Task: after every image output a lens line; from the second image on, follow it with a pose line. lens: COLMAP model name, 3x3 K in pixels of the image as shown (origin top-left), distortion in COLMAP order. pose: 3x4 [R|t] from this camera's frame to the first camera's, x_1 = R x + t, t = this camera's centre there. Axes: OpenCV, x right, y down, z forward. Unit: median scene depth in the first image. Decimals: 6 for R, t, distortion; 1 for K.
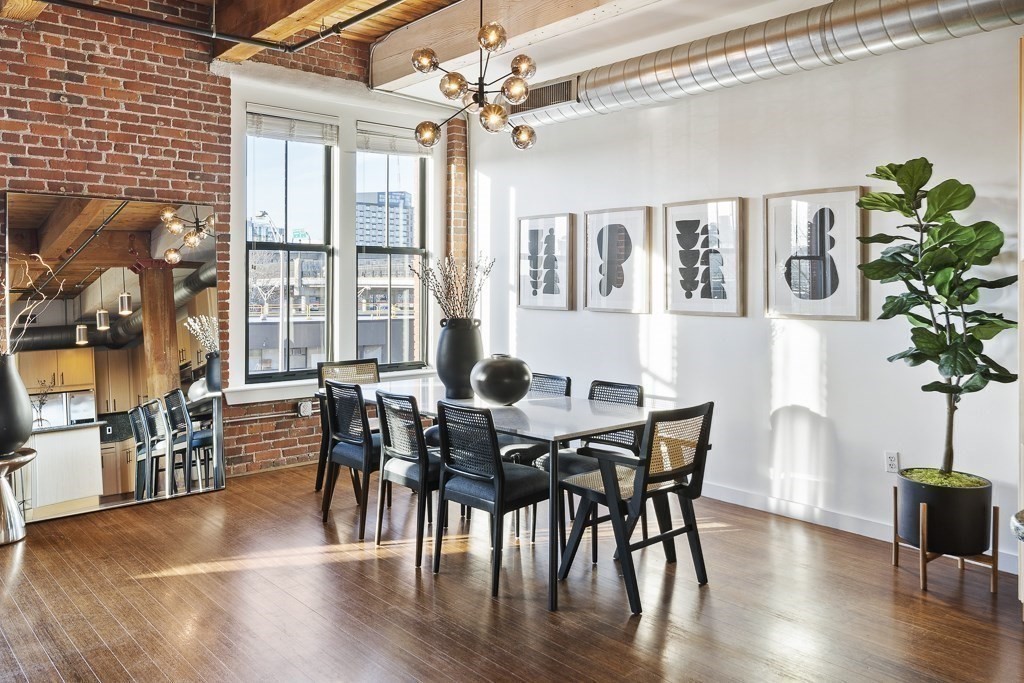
lens RADIAL K [[771.3, 0, 516.1], [0, 771.3, 323.1], [0, 0, 1]] dist [0.012363, -0.012251]
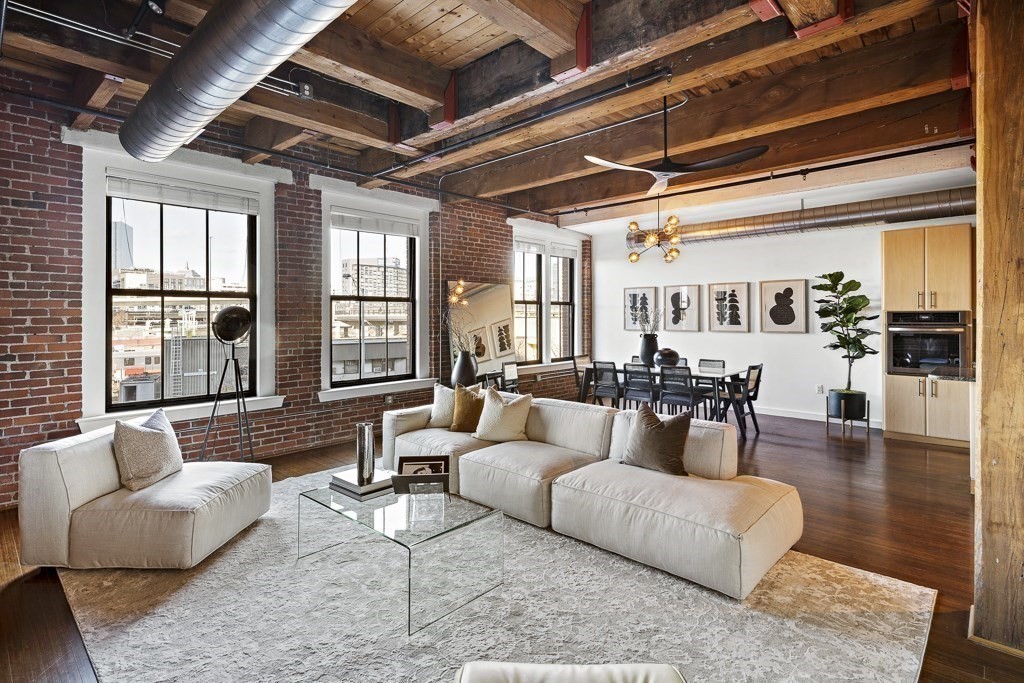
lens RADIAL K [[521.7, 0, 516.2], [0, 521.7, 337.6], [0, 0, 1]] dist [-0.016179, 0.000823]
pose [[0.996633, -0.008402, 0.081566, -0.556059], [0.010107, 0.999738, -0.020517, 0.031838], [-0.081372, 0.021272, 0.996457, -0.522425]]
